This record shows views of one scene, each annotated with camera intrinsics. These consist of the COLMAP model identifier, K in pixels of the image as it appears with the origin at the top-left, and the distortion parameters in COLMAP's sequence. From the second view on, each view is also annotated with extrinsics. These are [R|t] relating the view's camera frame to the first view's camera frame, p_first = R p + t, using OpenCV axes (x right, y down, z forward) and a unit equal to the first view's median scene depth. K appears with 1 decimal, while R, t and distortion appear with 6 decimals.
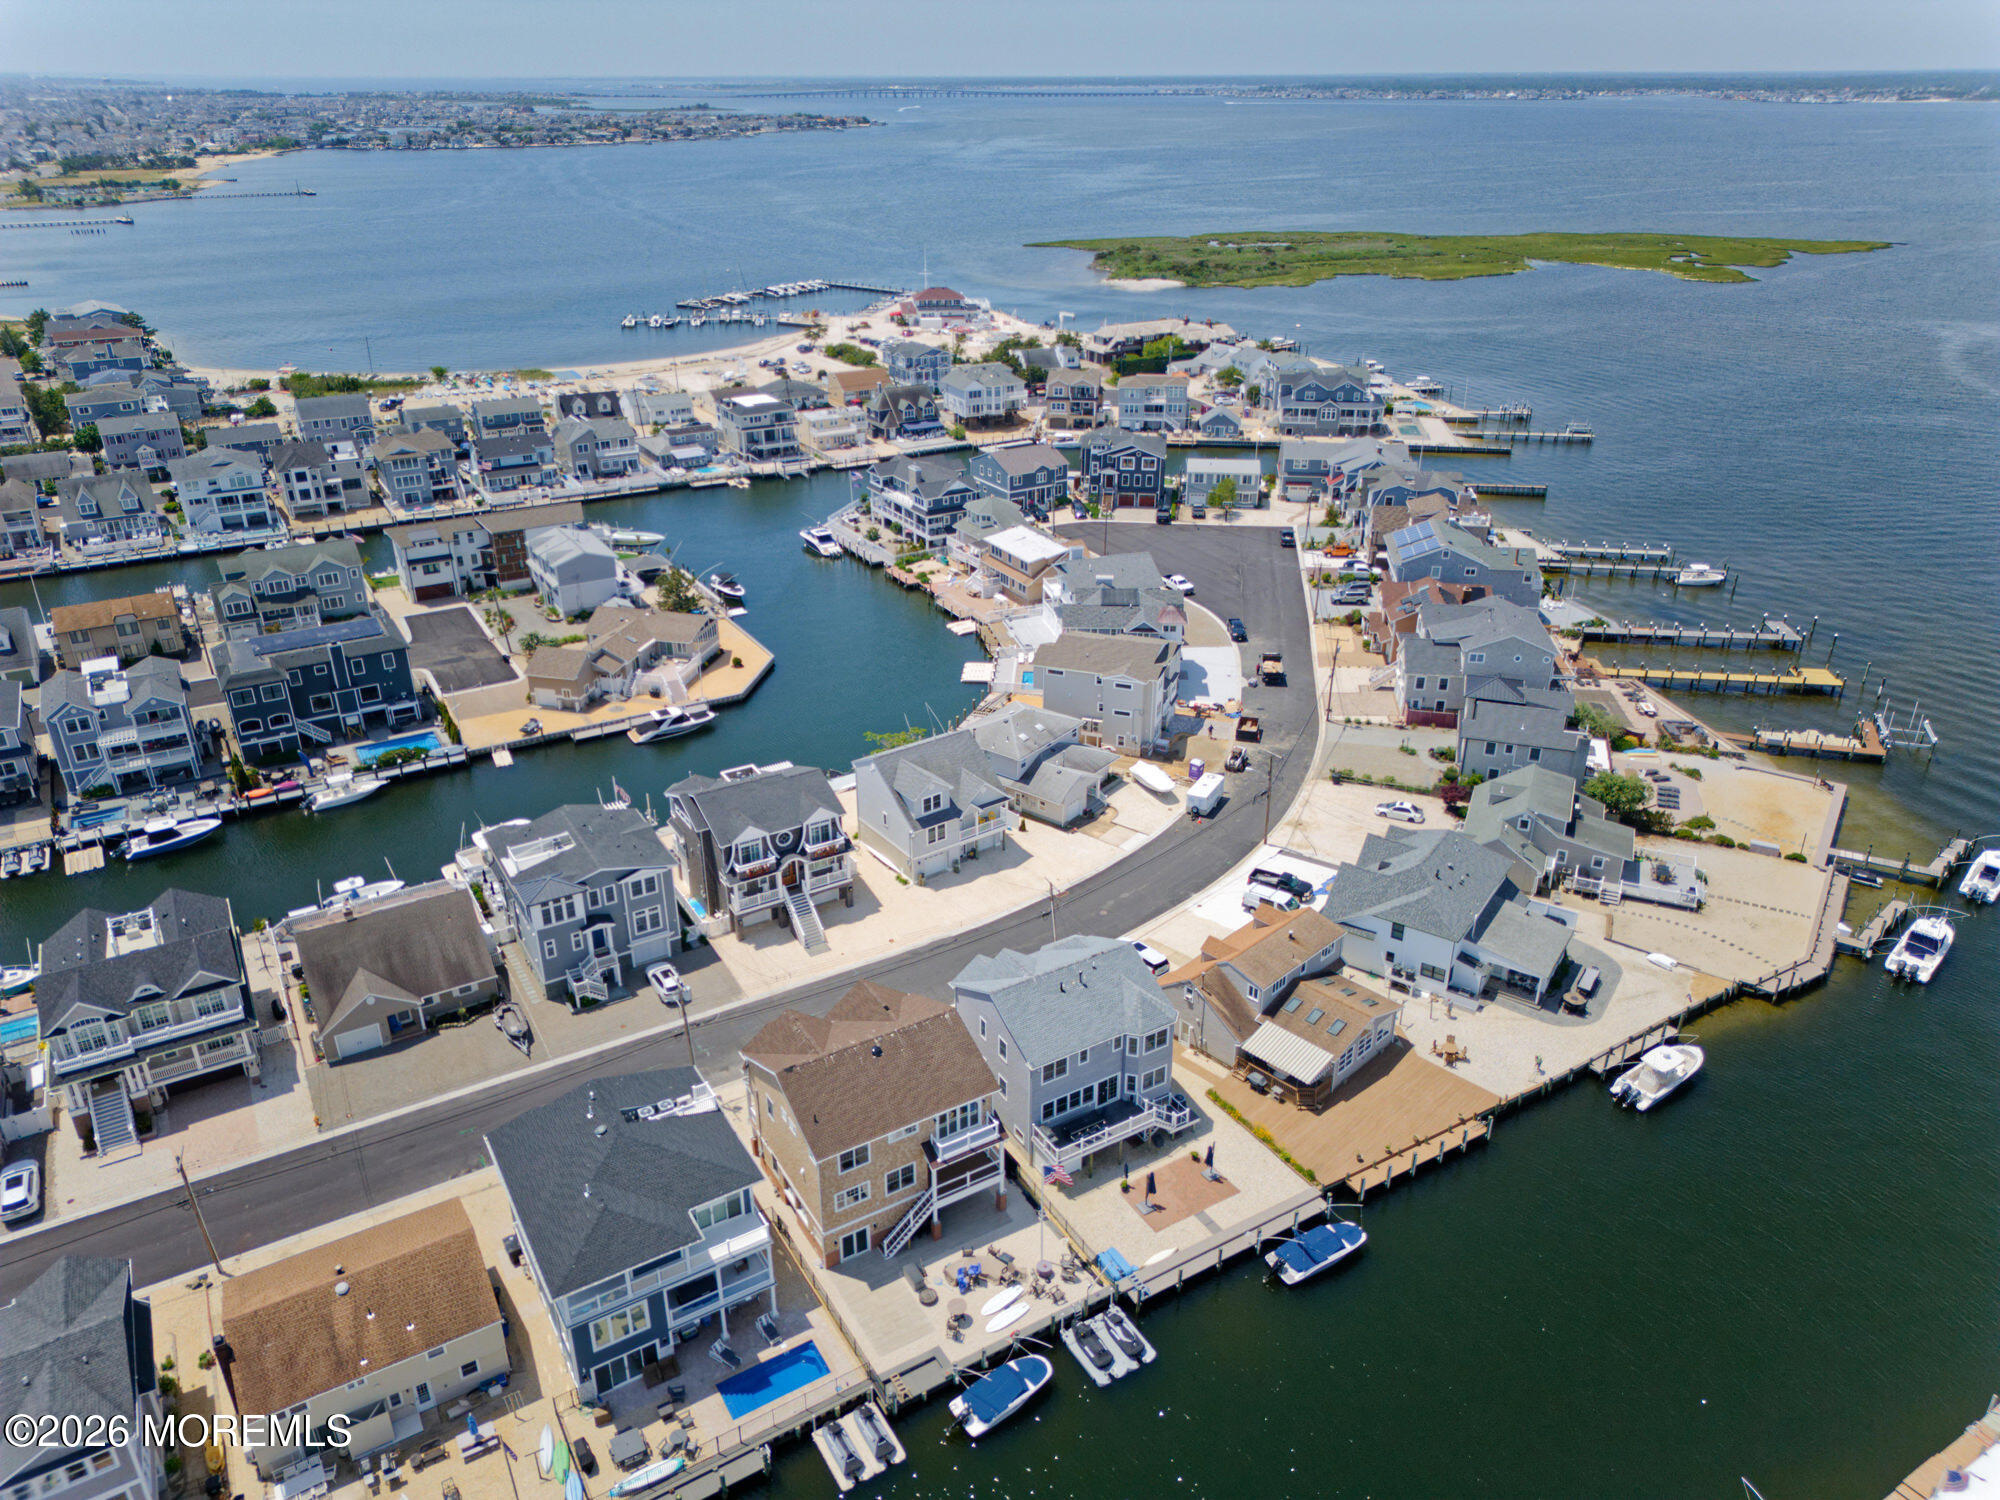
lens RADIAL K [[1395.4, 0, 1005.2], [0, 1395.4, 748.5], [0, 0, 1]] dist [0.070877, -0.070040]
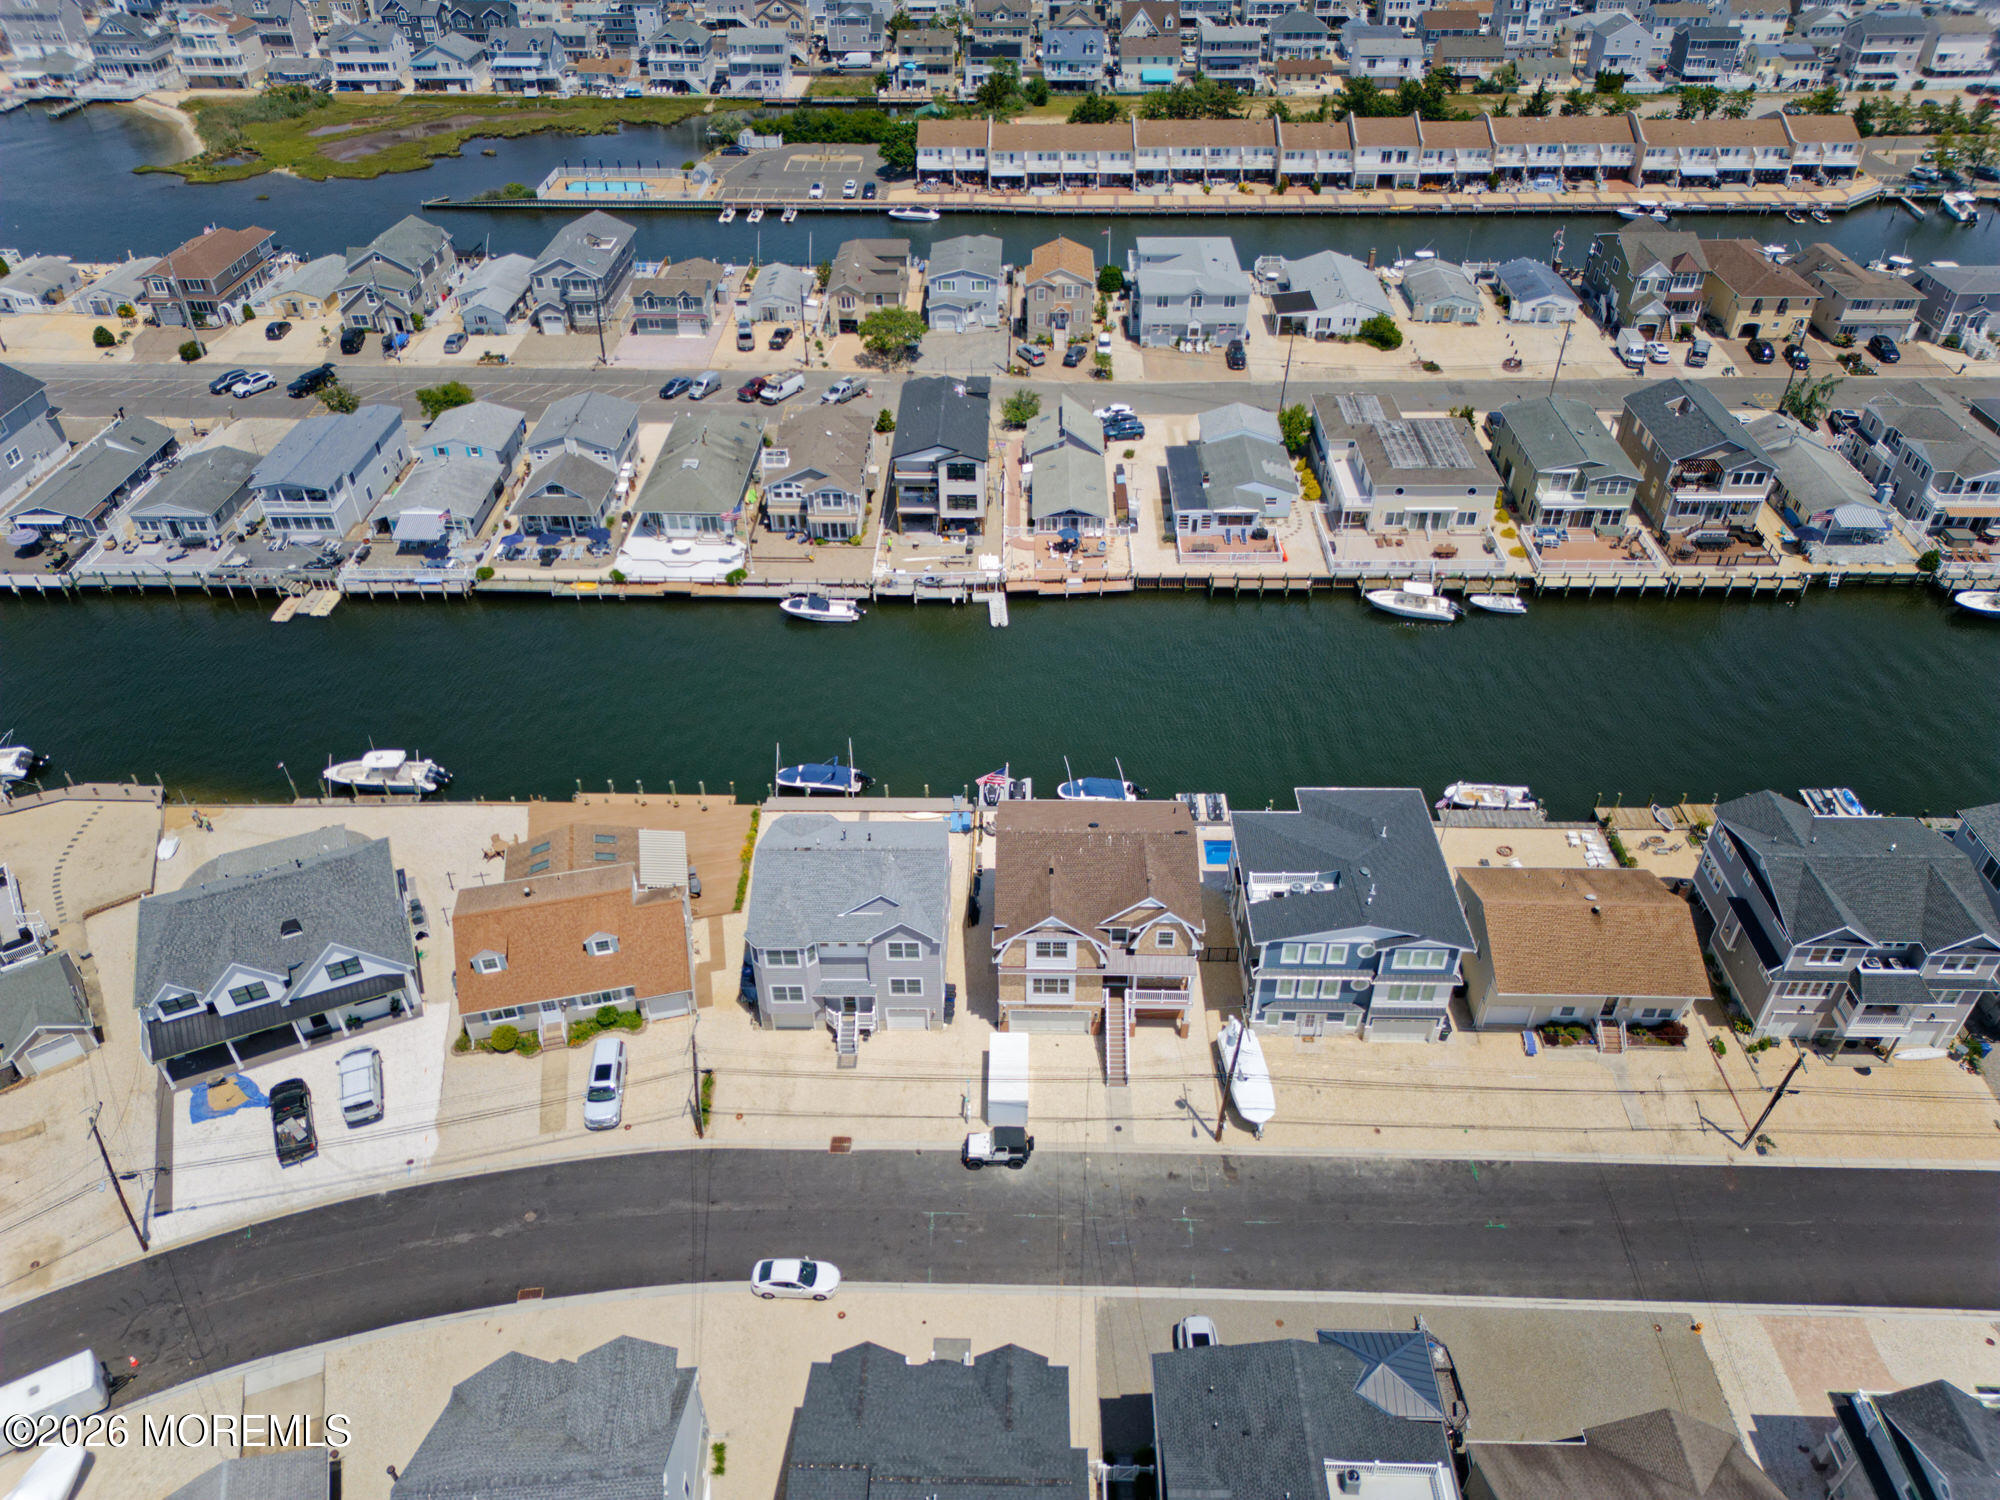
lens RADIAL K [[1404.5, 0, 1000.0], [0, 1404.5, 750.0], [0, 0, 1]] dist [0.068094, -0.050110]
pose [[-0.844598, -0.322325, 0.427505, -0.354082], [0.238507, 0.488362, 0.839415, -0.530859], [-0.479341, 0.810931, -0.335593, 1.043885]]
